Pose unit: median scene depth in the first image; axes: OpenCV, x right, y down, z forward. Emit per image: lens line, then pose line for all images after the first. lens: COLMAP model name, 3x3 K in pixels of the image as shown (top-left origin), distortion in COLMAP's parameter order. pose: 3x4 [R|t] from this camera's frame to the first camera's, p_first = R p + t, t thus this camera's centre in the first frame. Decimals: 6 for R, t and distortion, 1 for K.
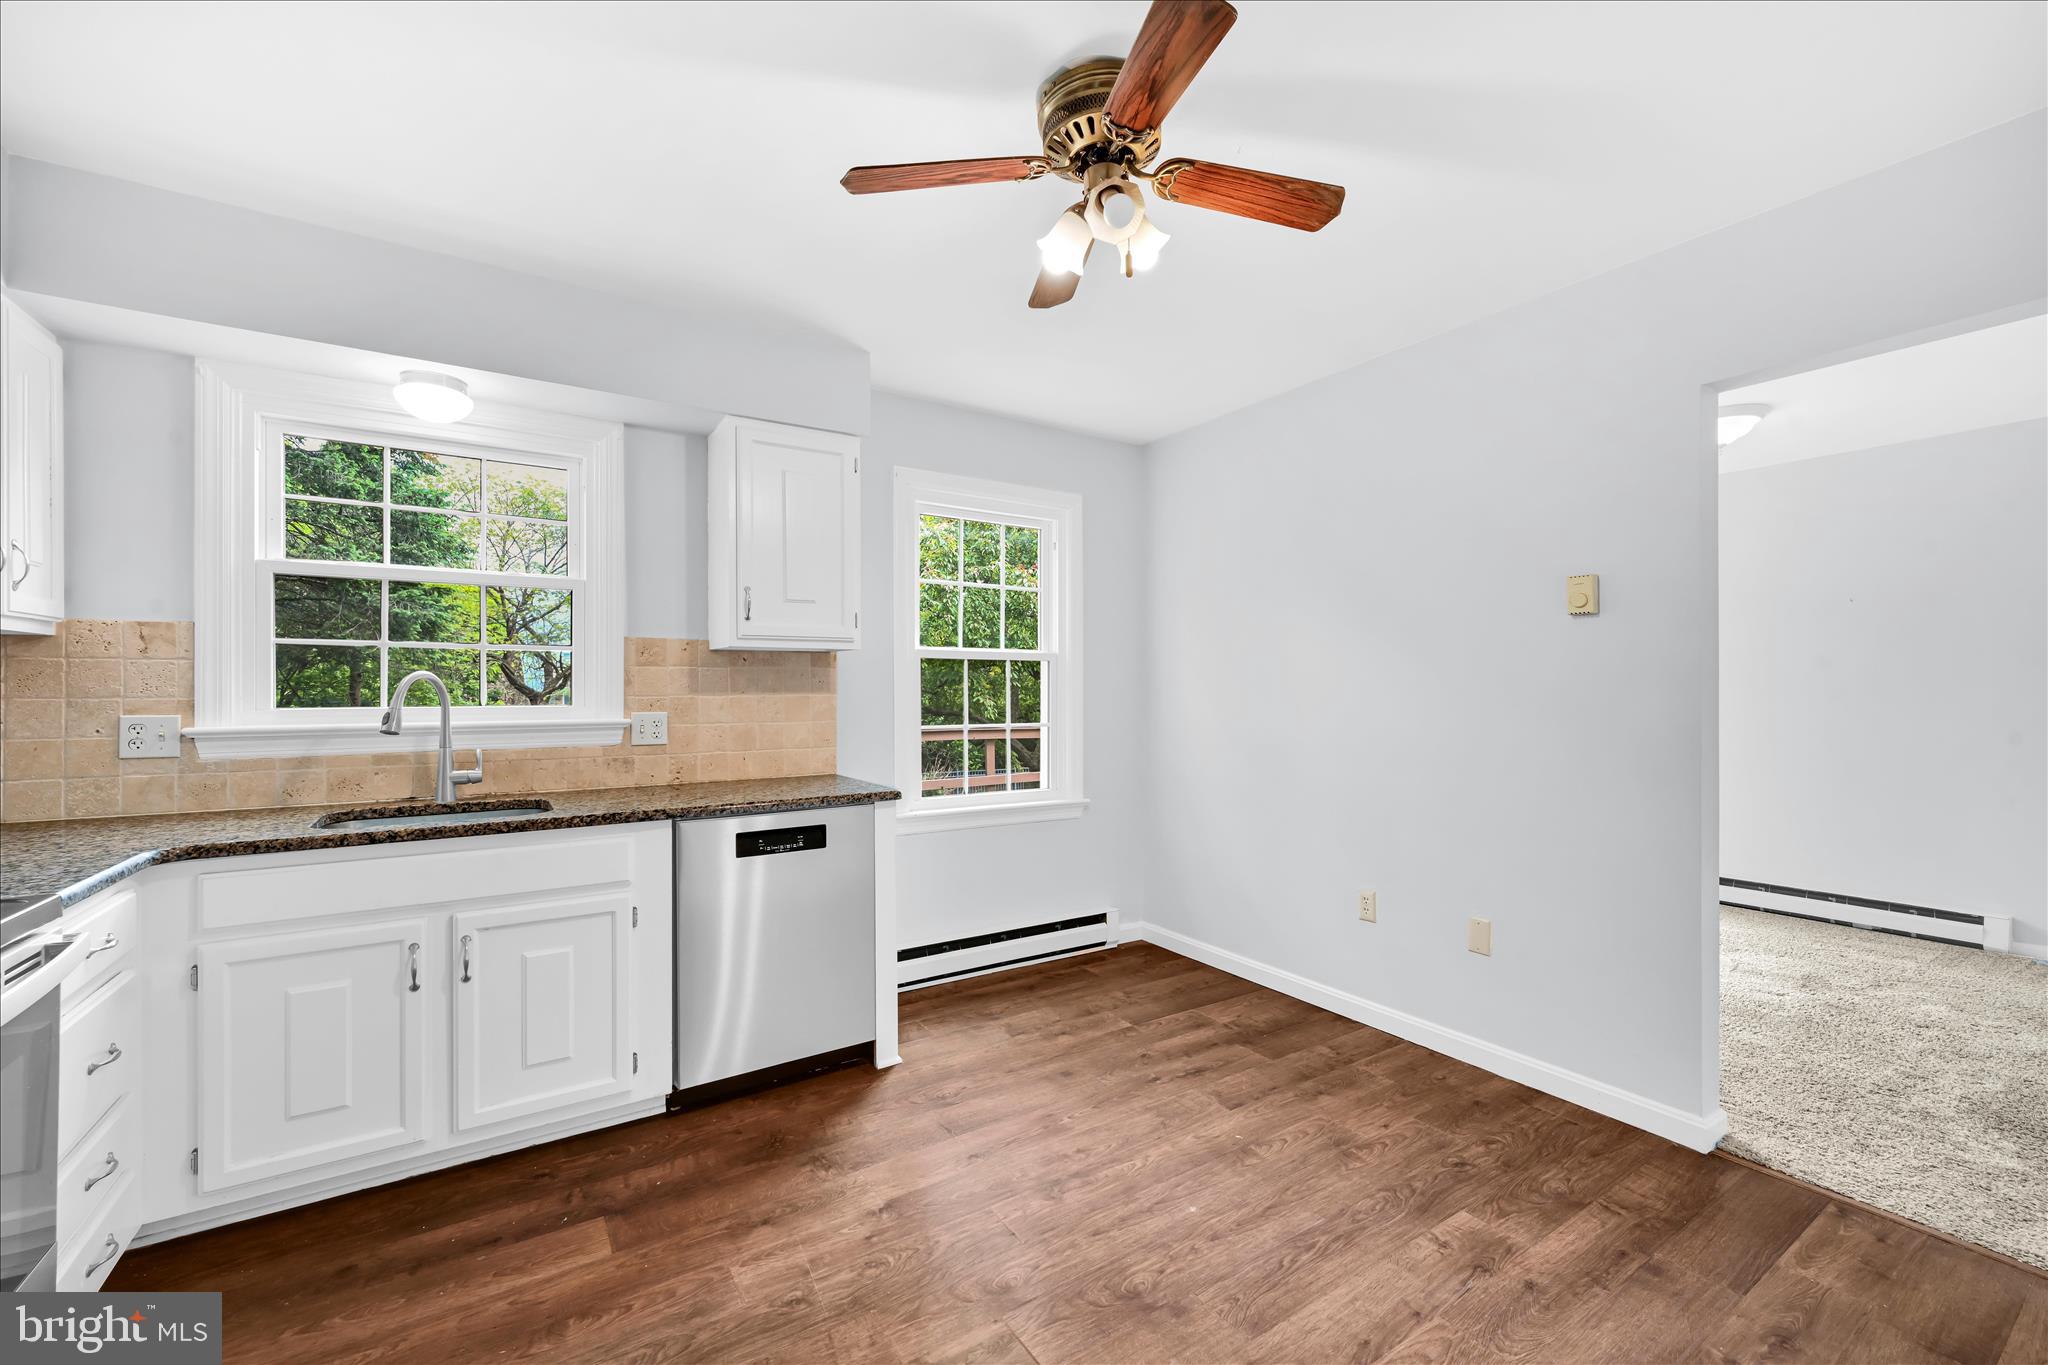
lens RADIAL K [[832.2, 0, 1029.8], [0, 832.2, 686.9], [0, 0, 1]] dist [-0.000651, -0.000015]
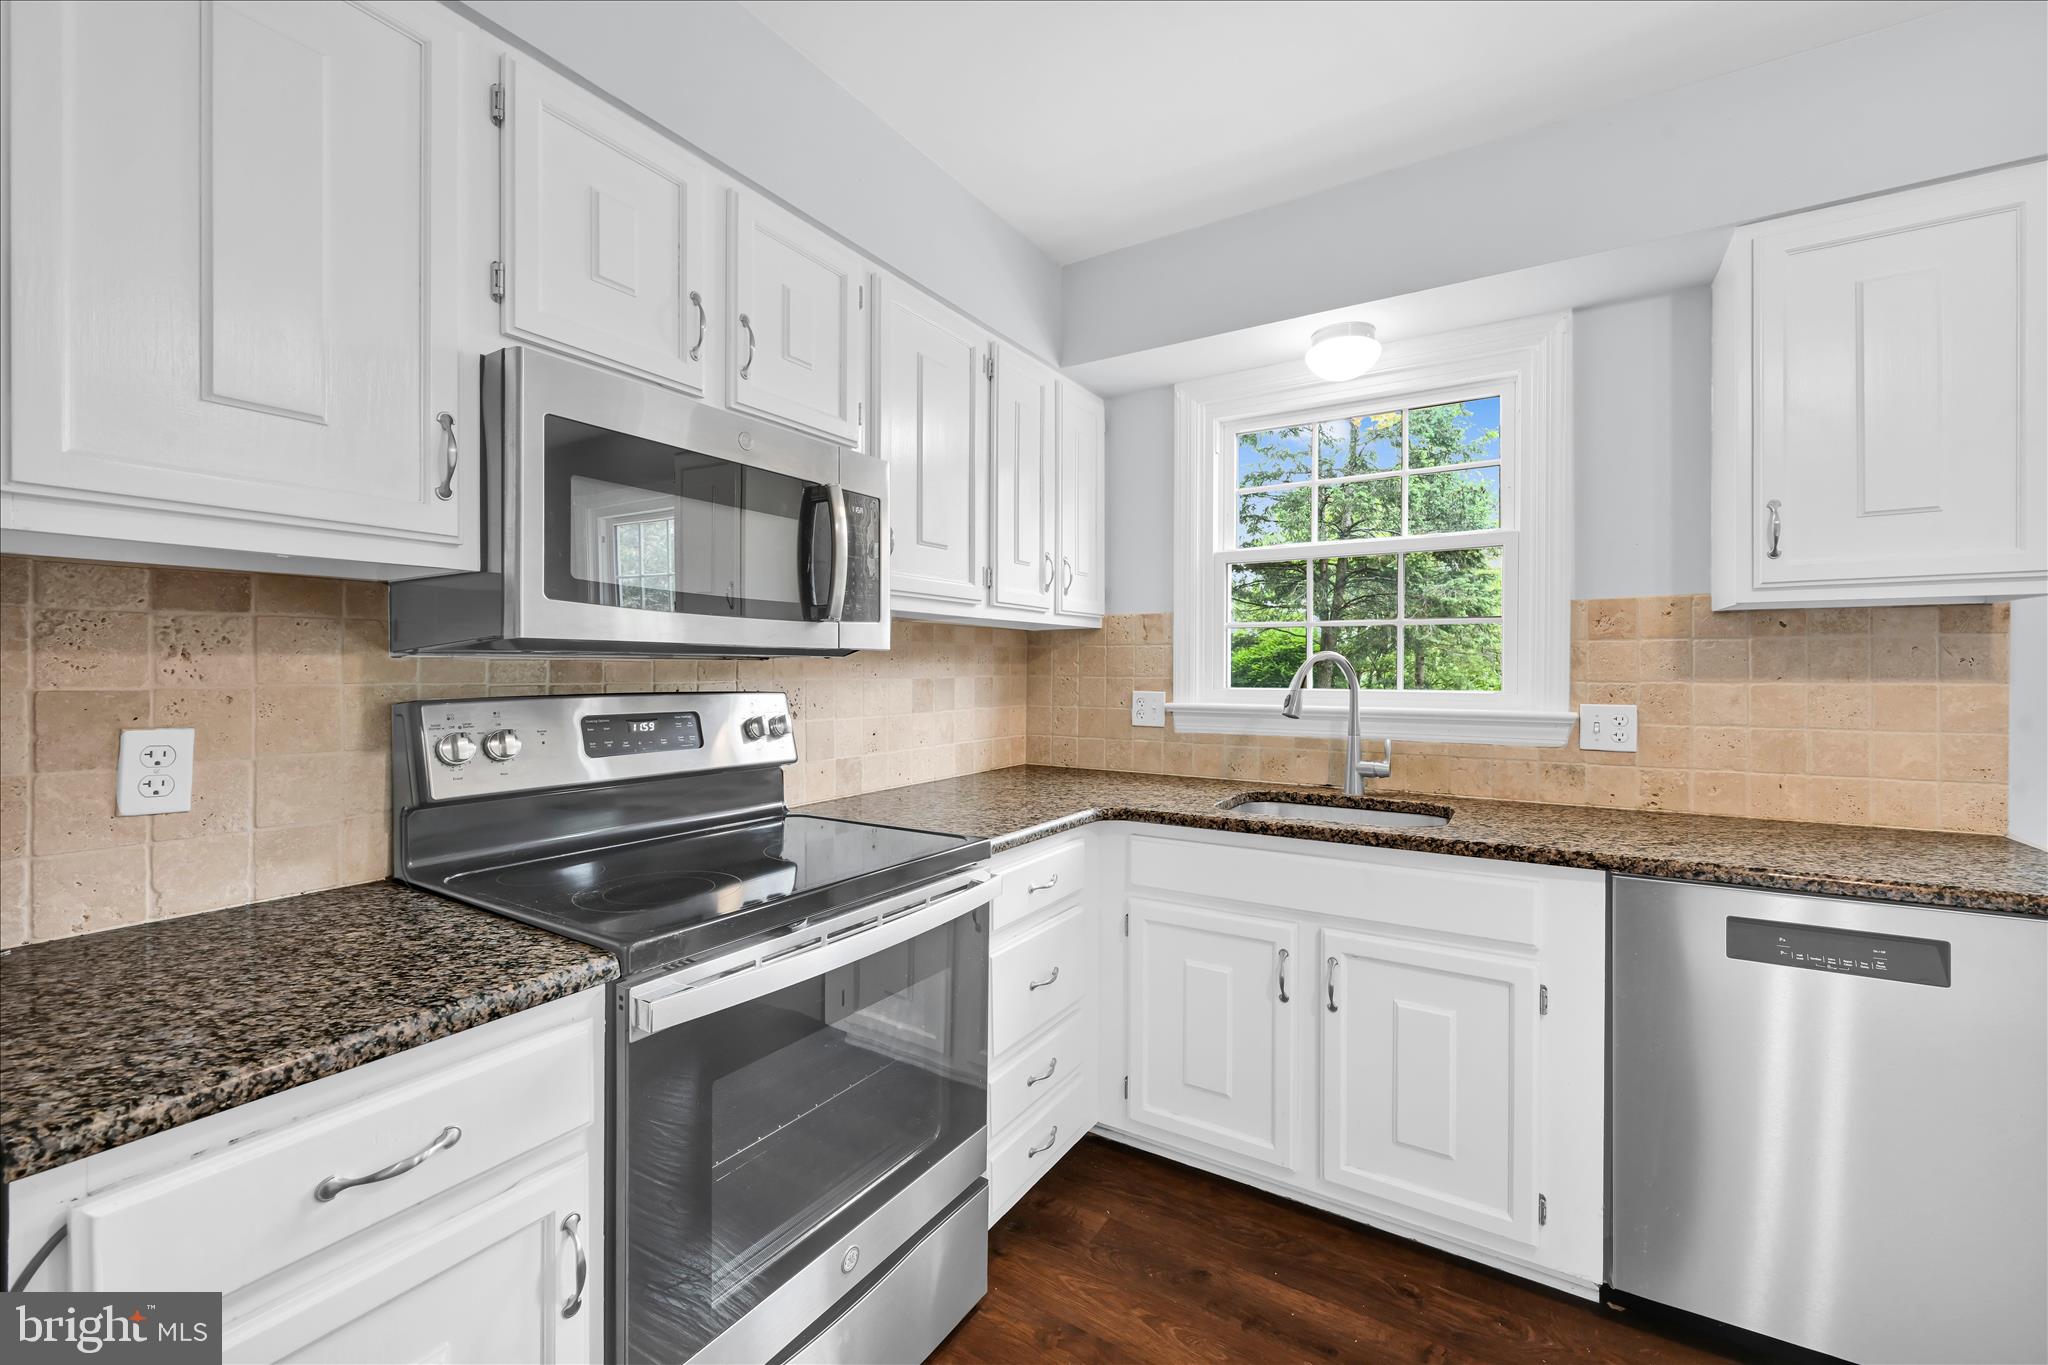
lens RADIAL K [[835.7, 0, 1030.6], [0, 835.7, 672.5], [0, 0, 1]] dist [-0.002374, 0.000079]
pose [[0.423212, 0.005762, -0.906012, -0.025568], [-0.002891, 0.999983, 0.005009, 0.001169], [0.906026, 0.000499, 0.423221, 0.297187]]
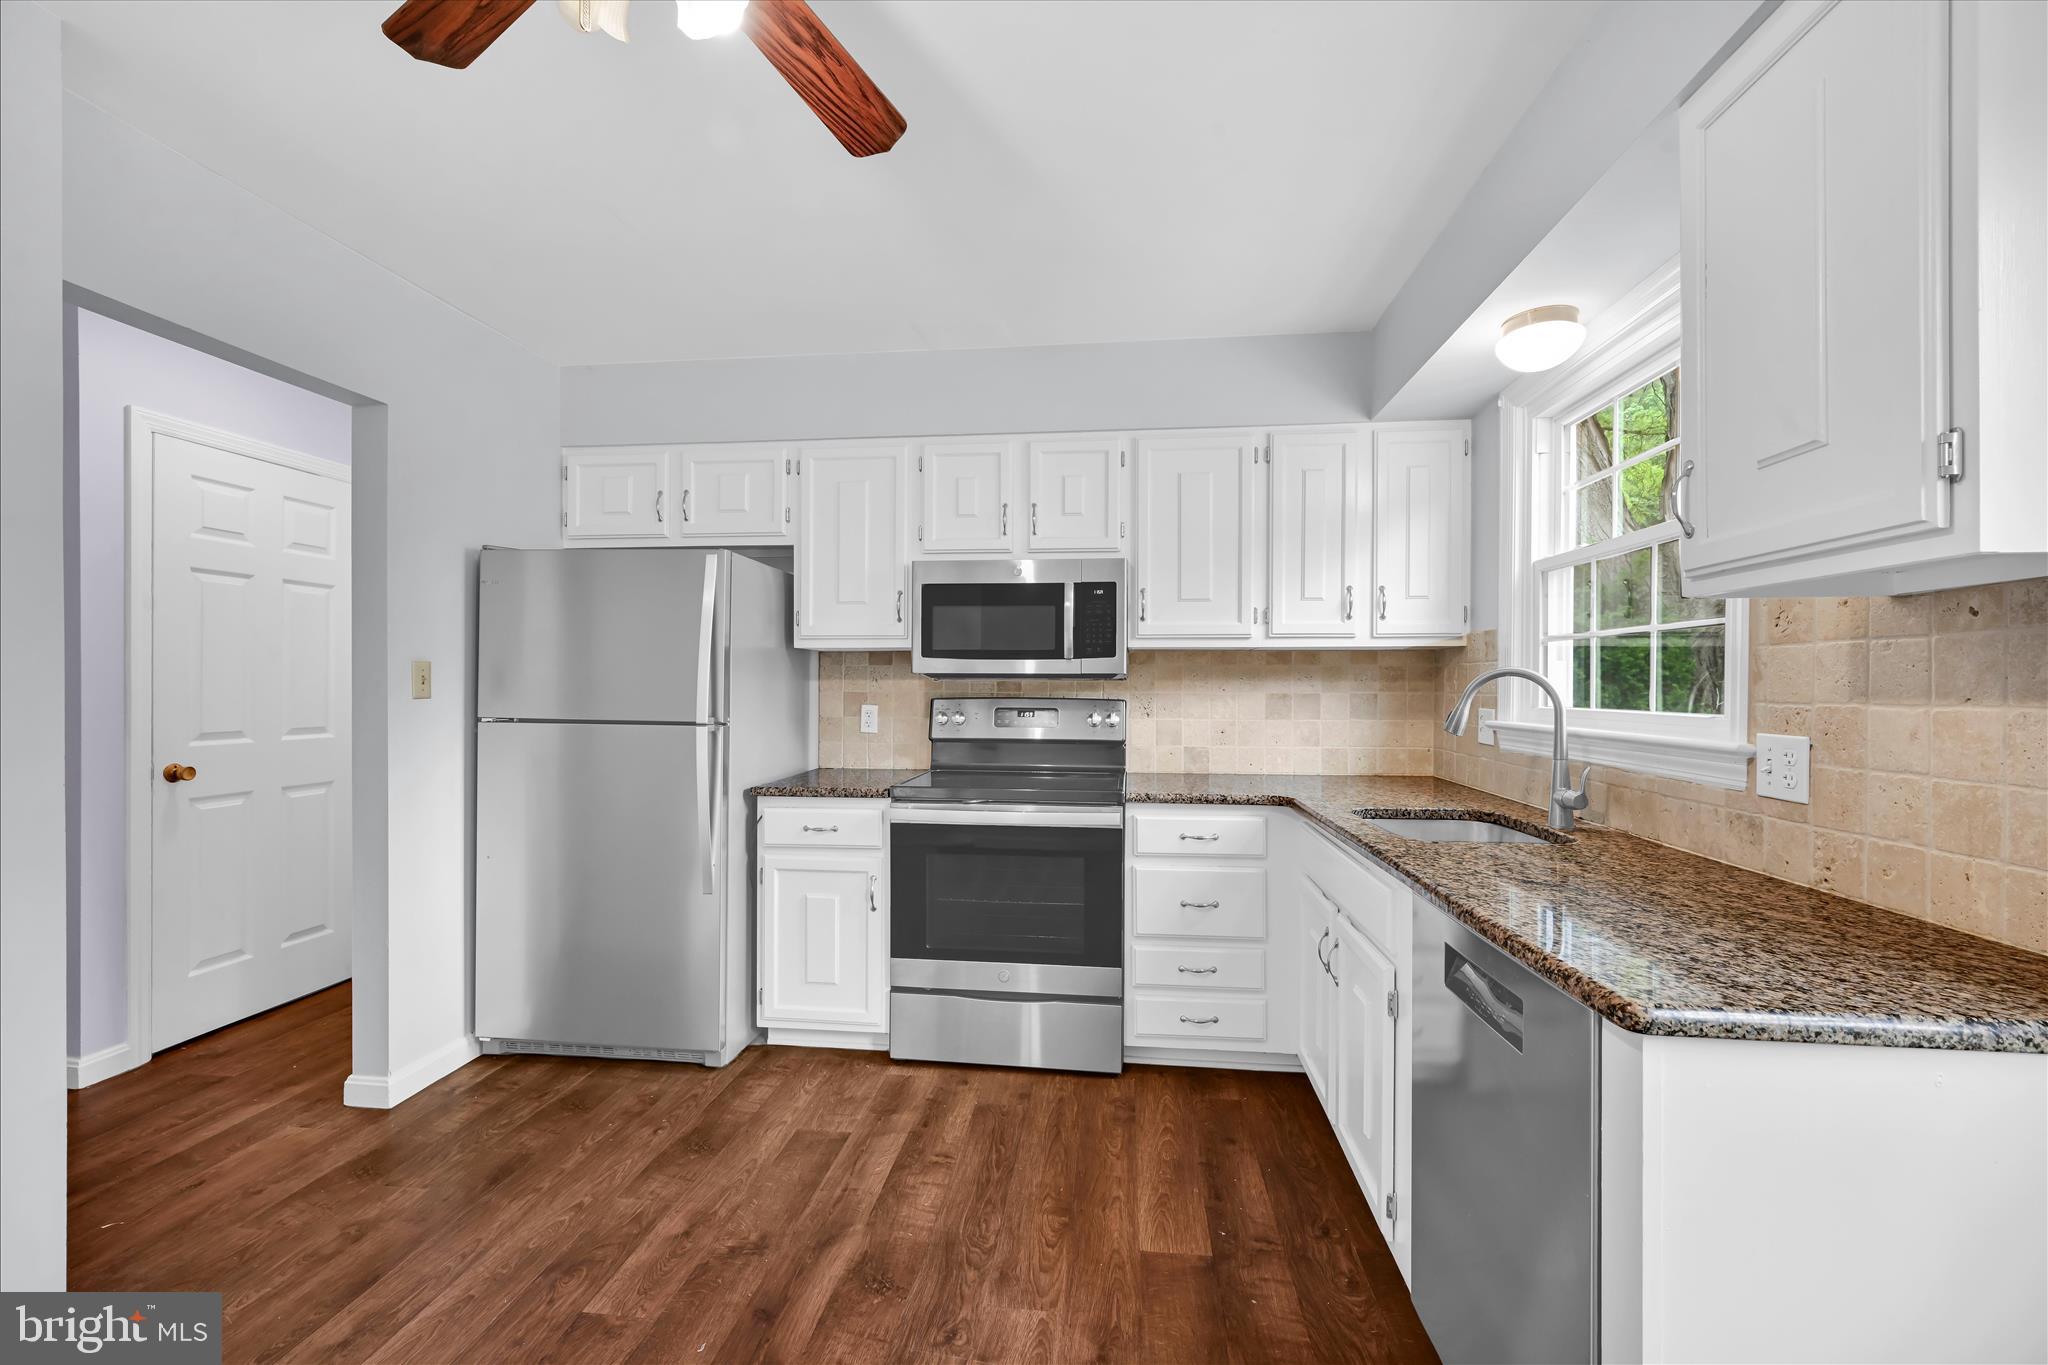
lens RADIAL K [[849.1, 0, 1022.4], [0, 849.1, 687.8], [0, 0, 1]] dist [0.000034, 0.000109]
pose [[-0.638467, 0.001227, -0.769648, 0.276223], [-0.002807, 0.999988, 0.003923, 0.001061], [0.769644, 0.004665, -0.638456, 1.140043]]
